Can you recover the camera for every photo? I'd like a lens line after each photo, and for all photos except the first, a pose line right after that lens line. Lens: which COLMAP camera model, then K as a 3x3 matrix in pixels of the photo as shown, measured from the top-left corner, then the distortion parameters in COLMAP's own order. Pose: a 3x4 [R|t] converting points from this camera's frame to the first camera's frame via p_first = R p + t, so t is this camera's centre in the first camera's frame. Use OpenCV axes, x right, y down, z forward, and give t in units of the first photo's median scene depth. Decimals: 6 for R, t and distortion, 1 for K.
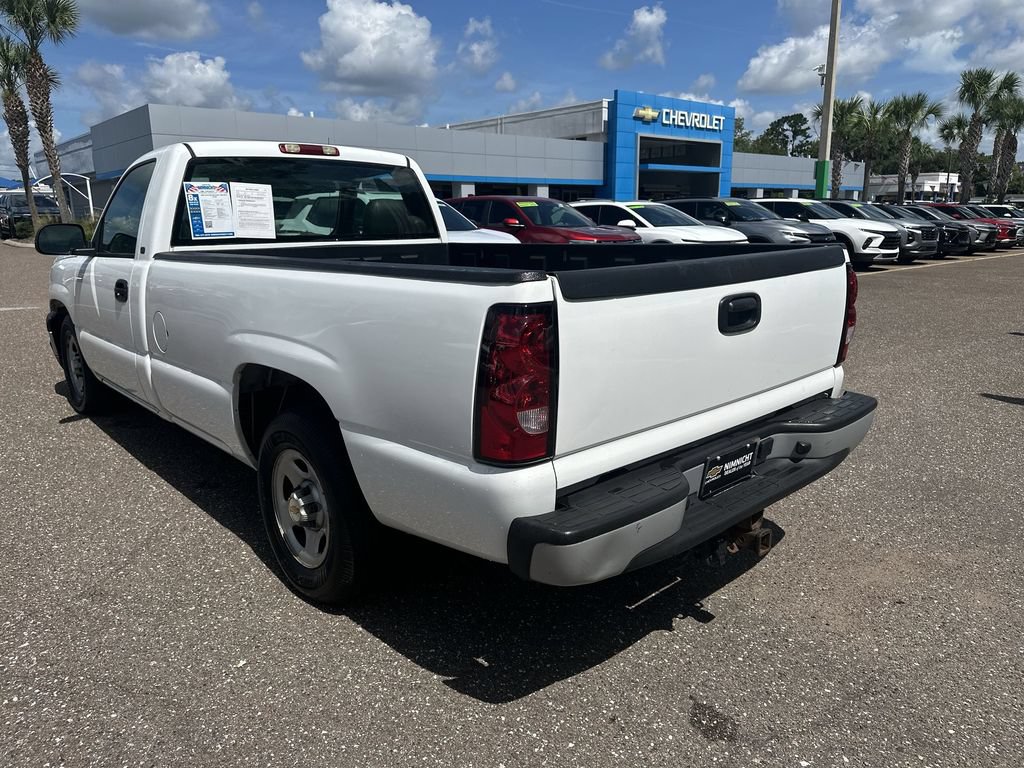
lens RADIAL K [[707.3, 0, 511.2], [0, 707.3, 385.8], [0, 0, 1]] dist [0.058257, -0.067661]
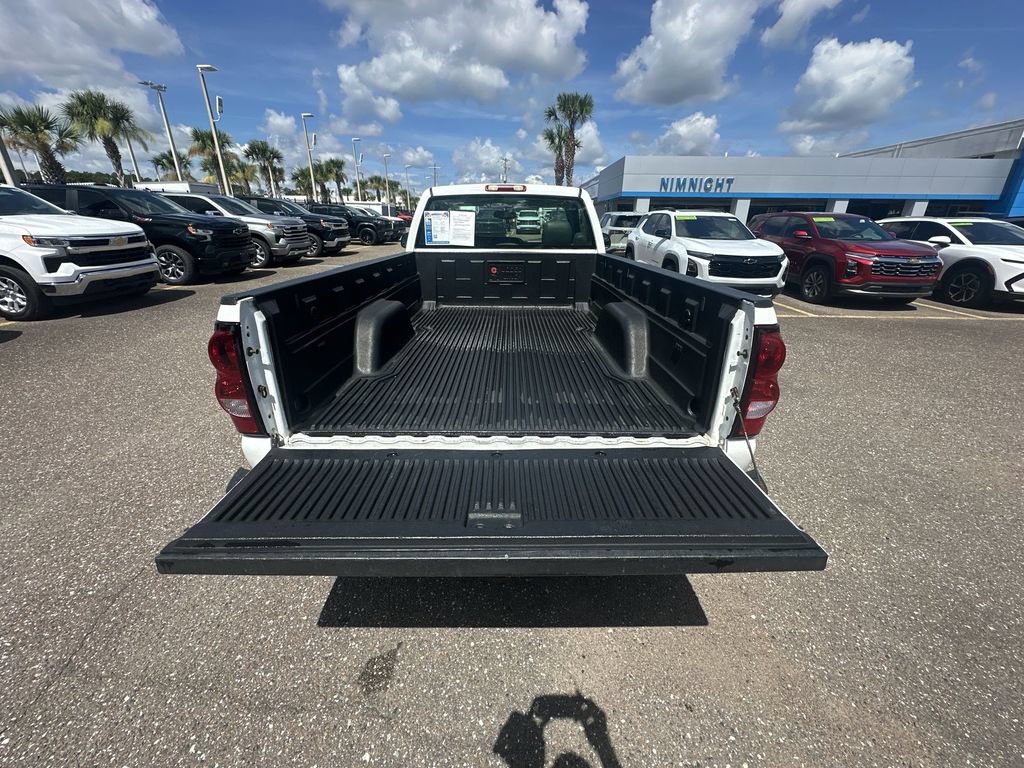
lens RADIAL K [[403.7, 0, 512.4], [0, 403.7, 384.6], [0, 0, 1]] dist [-0.005057, 0.000480]
pose [[0.741263, 0.265483, -0.616480, 0.428279], [-0.171056, 0.962847, 0.208964, -0.116983], [0.649052, -0.049445, 0.759136, 0.358842]]
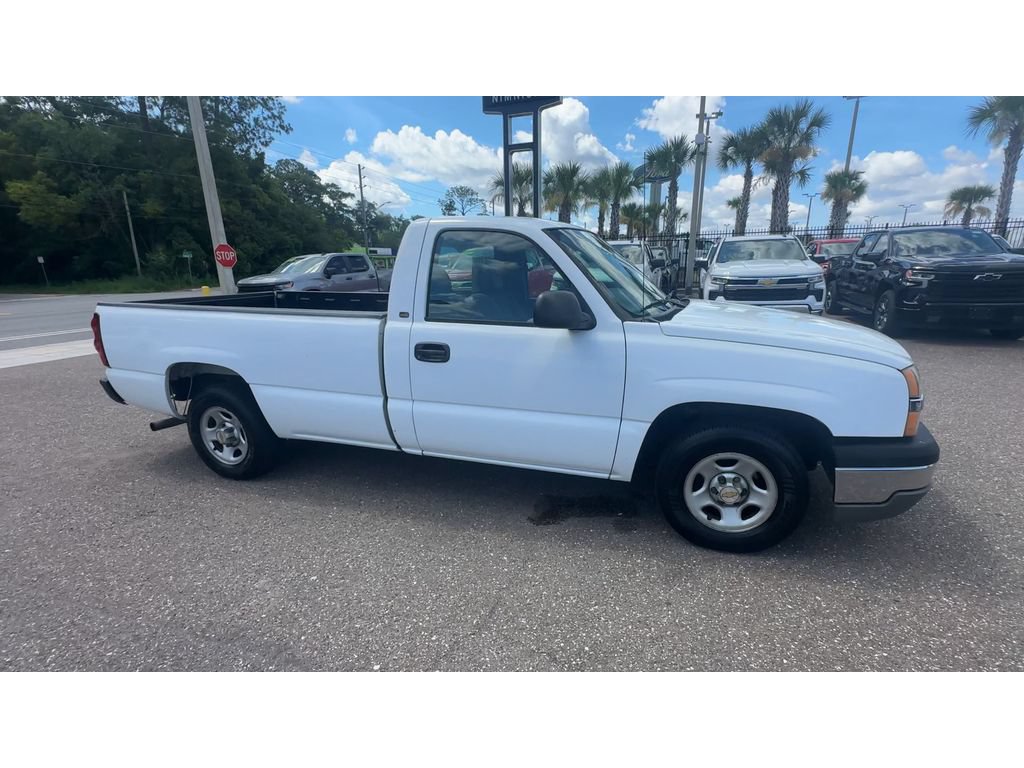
lens RADIAL K [[494.5, 0, 542.4], [0, 494.5, 407.2], [0, 0, 1]] dist [-0.003872, 0.000697]
pose [[-0.866600, 0.156459, -0.473841, 0.071304], [-0.098059, 0.877664, 0.469137, -0.538556], [0.489274, 0.453019, -0.745242, 2.106083]]
